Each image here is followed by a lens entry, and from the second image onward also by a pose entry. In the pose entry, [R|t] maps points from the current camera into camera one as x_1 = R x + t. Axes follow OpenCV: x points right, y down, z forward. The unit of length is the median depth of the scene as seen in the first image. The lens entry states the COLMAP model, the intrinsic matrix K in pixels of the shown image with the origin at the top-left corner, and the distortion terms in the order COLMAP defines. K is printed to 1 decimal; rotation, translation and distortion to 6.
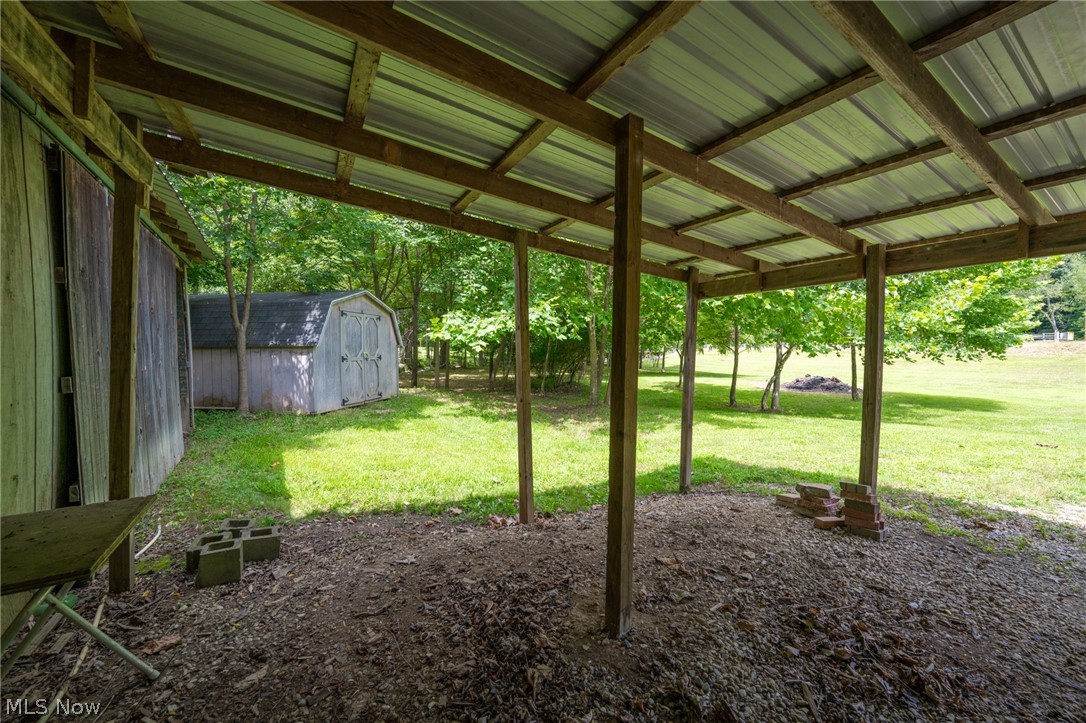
lens RADIAL K [[452.0, 0, 541.2], [0, 452.0, 359.1], [0, 0, 1]] dist [-0.011298, -0.000415]
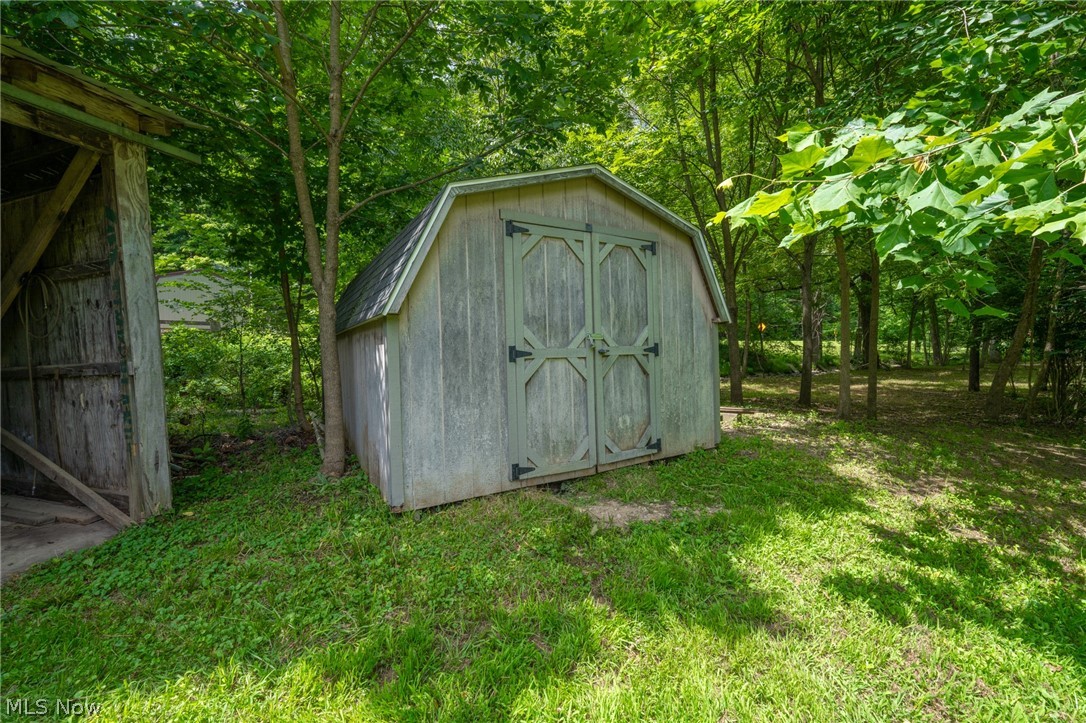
lens RADIAL K [[452.0, 0, 541.2], [0, 452.0, 359.1], [0, 0, 1]] dist [-0.011298, -0.000415]
pose [[0.661438, 0.001509, -0.749999, -0.132162], [0.003494, 0.999981, 0.005093, 0.002214], [0.749992, -0.005989, 0.661420, 0.672176]]
